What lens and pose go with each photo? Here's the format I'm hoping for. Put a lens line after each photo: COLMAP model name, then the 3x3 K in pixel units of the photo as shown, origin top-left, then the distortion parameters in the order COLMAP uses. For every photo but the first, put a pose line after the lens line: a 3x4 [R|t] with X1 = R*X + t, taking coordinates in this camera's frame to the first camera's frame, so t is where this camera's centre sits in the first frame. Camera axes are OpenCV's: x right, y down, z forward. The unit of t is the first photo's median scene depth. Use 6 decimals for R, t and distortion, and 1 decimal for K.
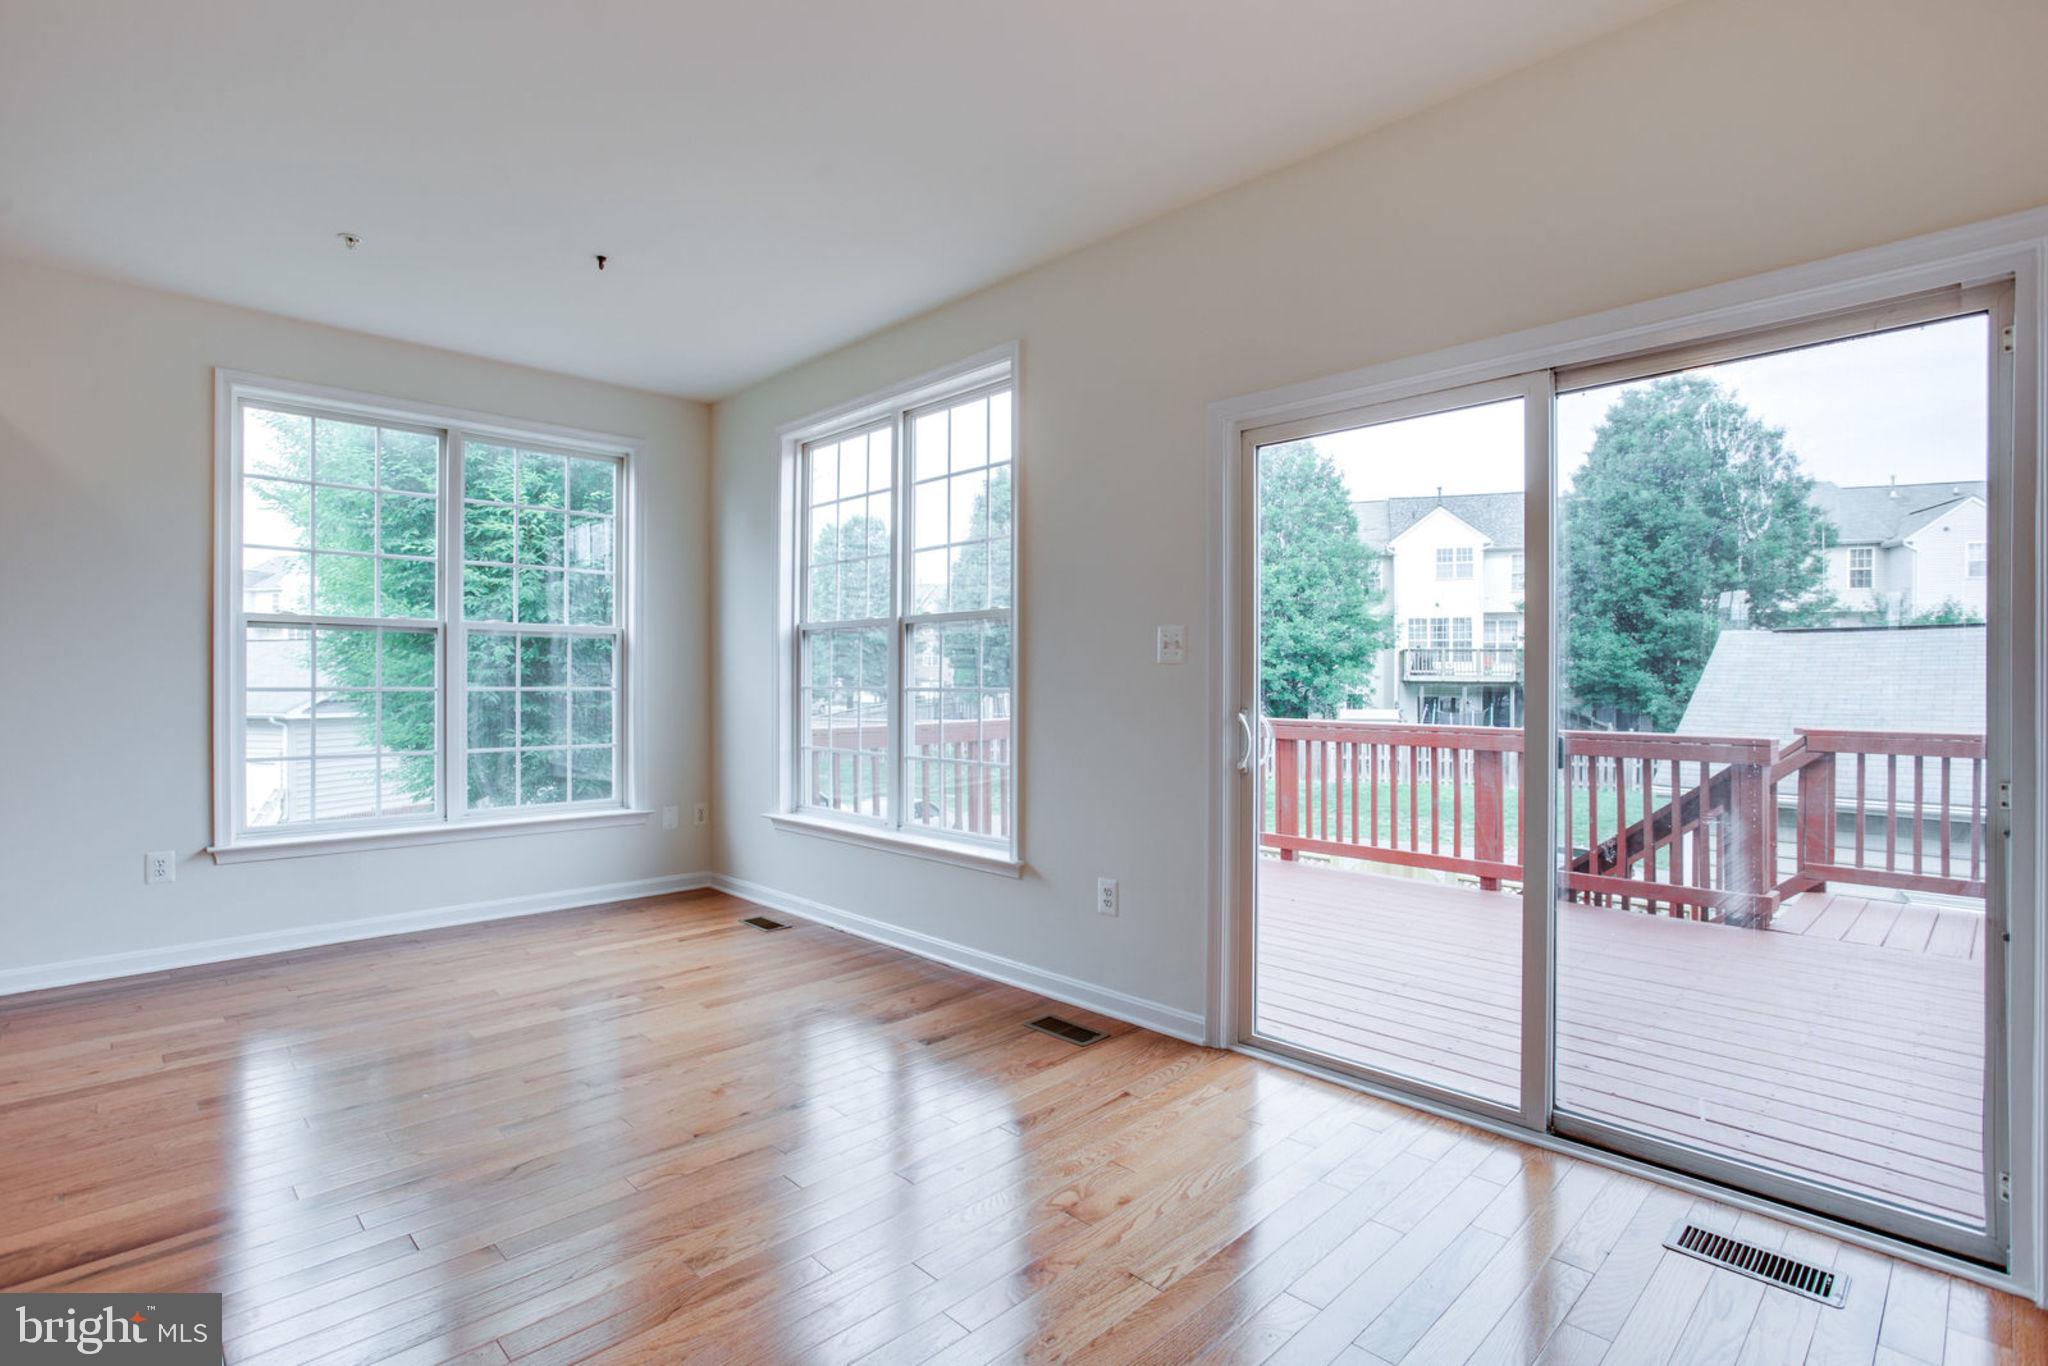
lens RADIAL K [[983.4, 0, 1005.7], [0, 983.4, 678.1], [0, 0, 1]] dist [-0.043935, 0.030118]
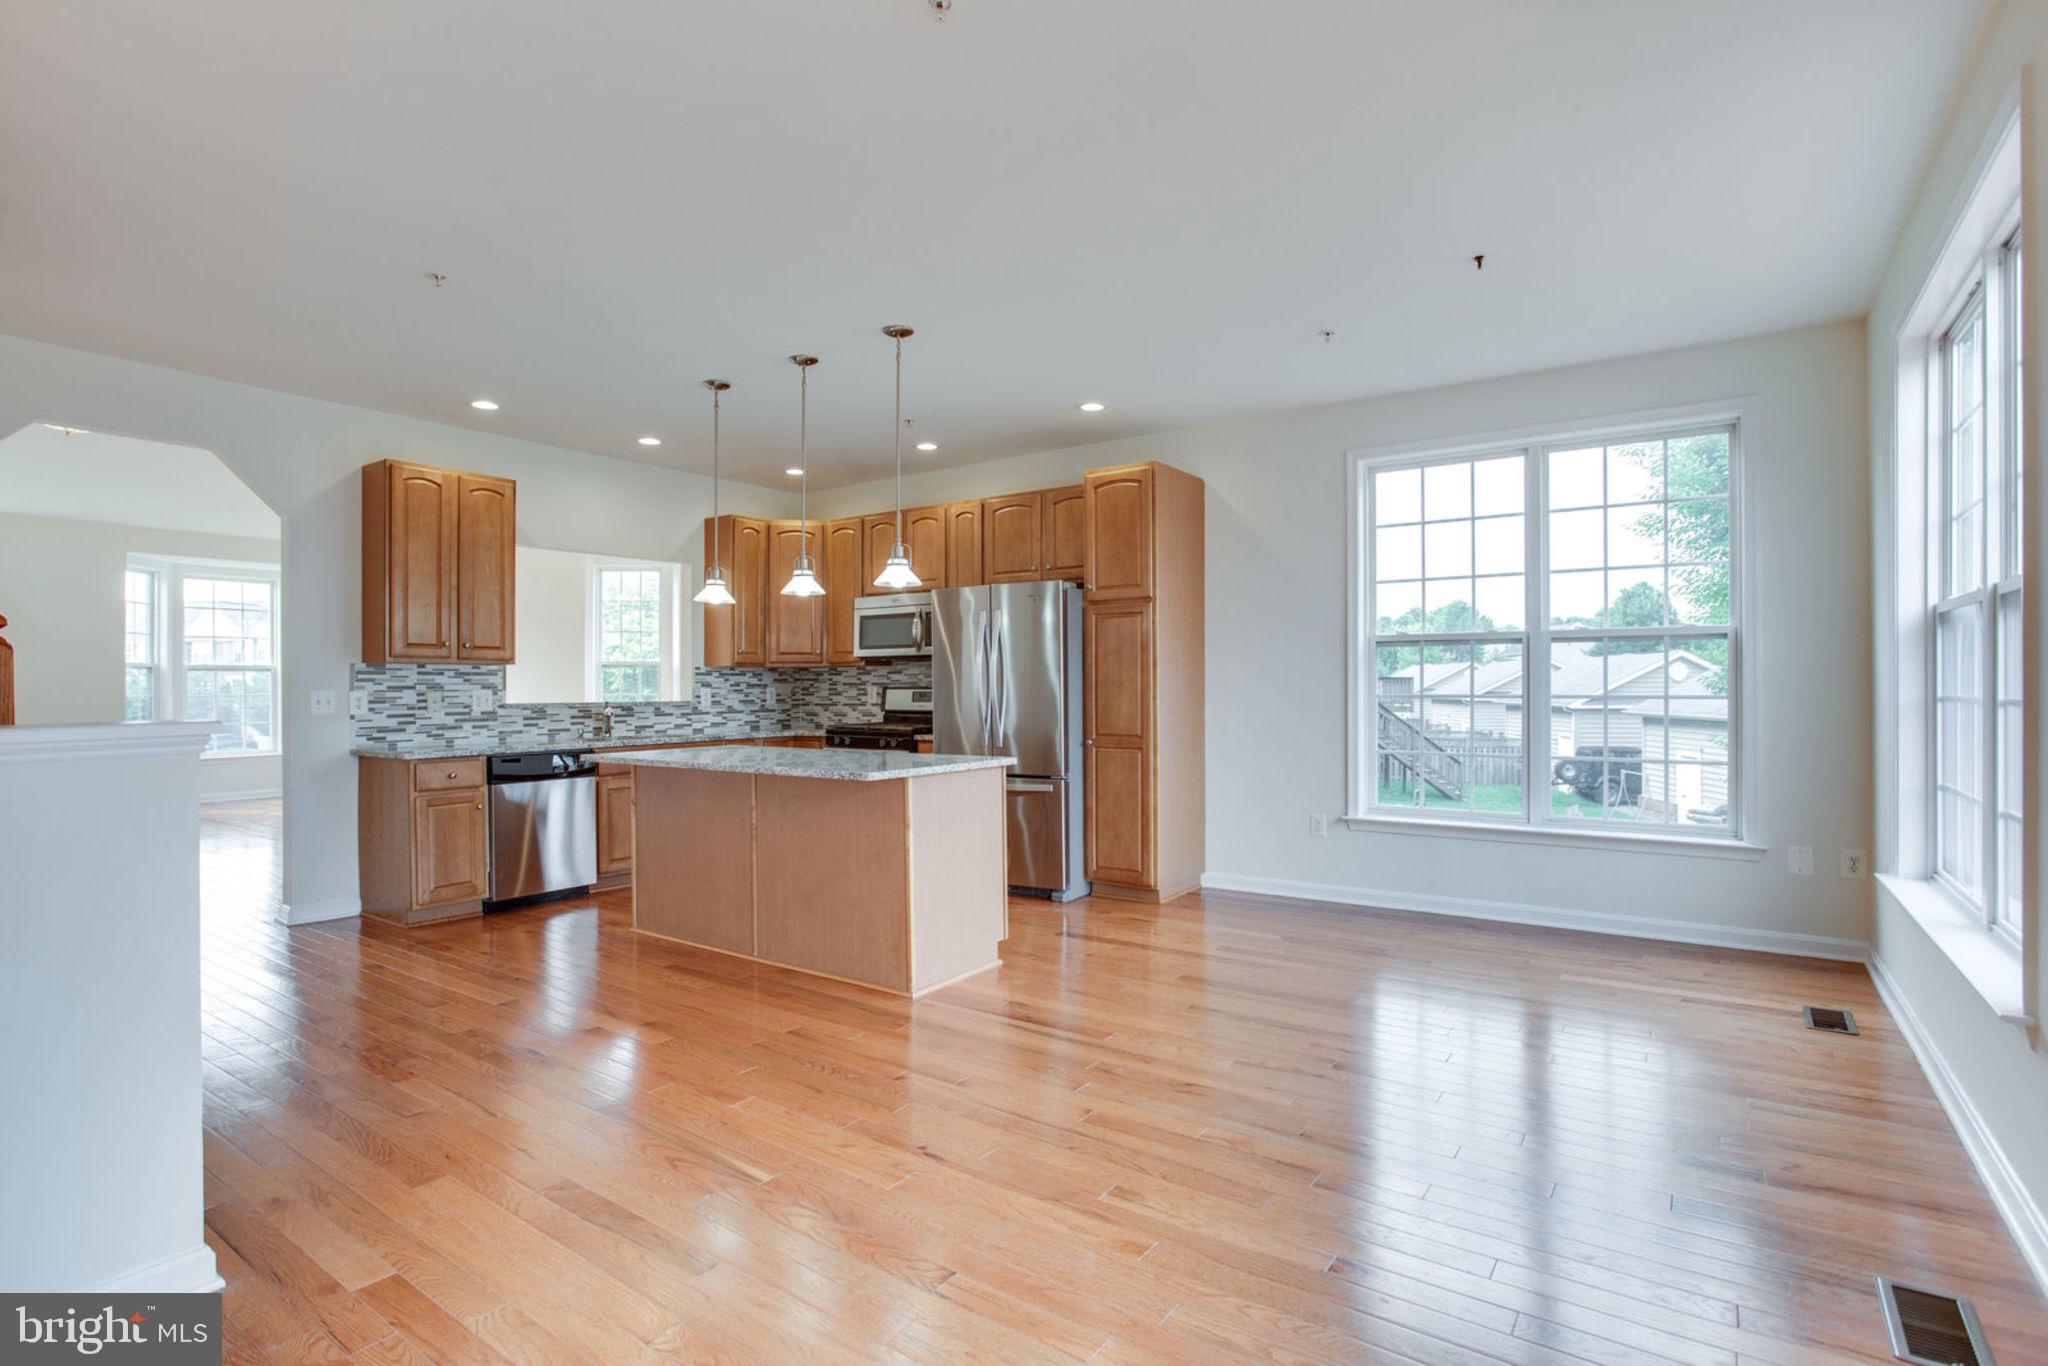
lens RADIAL K [[979.4, 0, 1063.6], [0, 979.4, 689.2], [0, 0, 1]] dist [-0.049187, 0.027366]
pose [[0.217145, -0.001363, -0.976138, 0.042683], [0.005252, 0.999986, -0.000228, 0.000024], [0.976125, -0.005077, 0.217150, 0.036711]]
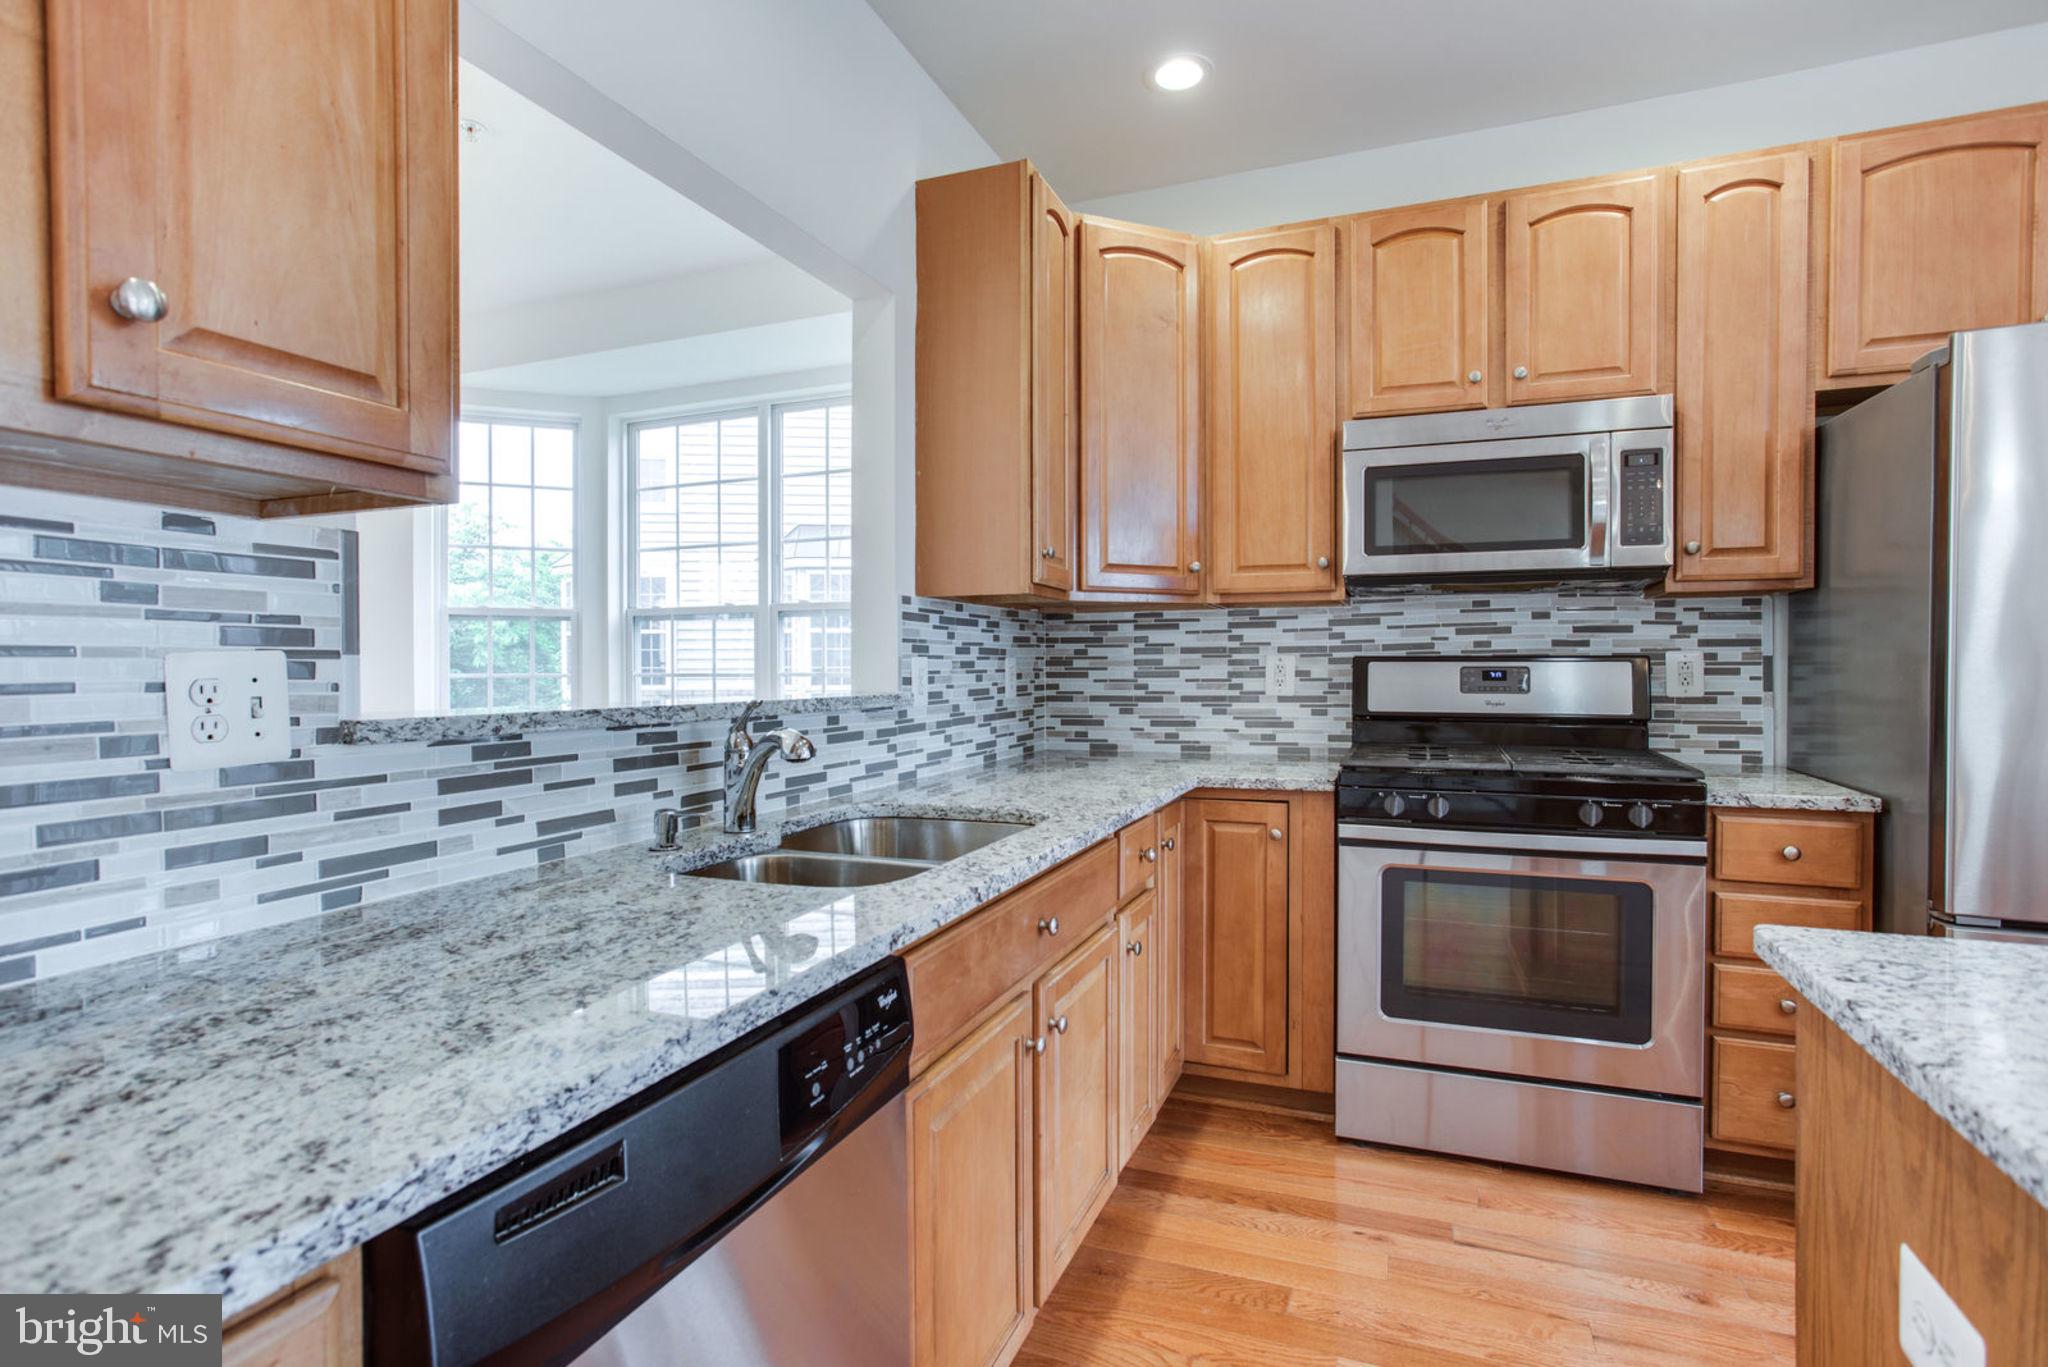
lens RADIAL K [[976.2, 0, 1049.3], [0, 976.2, 679.9], [0, 0, 1]] dist [-0.043255, 0.026931]
pose [[0.424367, 0.007434, -0.905460, -0.093837], [0.005225, 0.999930, 0.010659, 0.000326], [0.905475, -0.009255, 0.424298, -0.011153]]
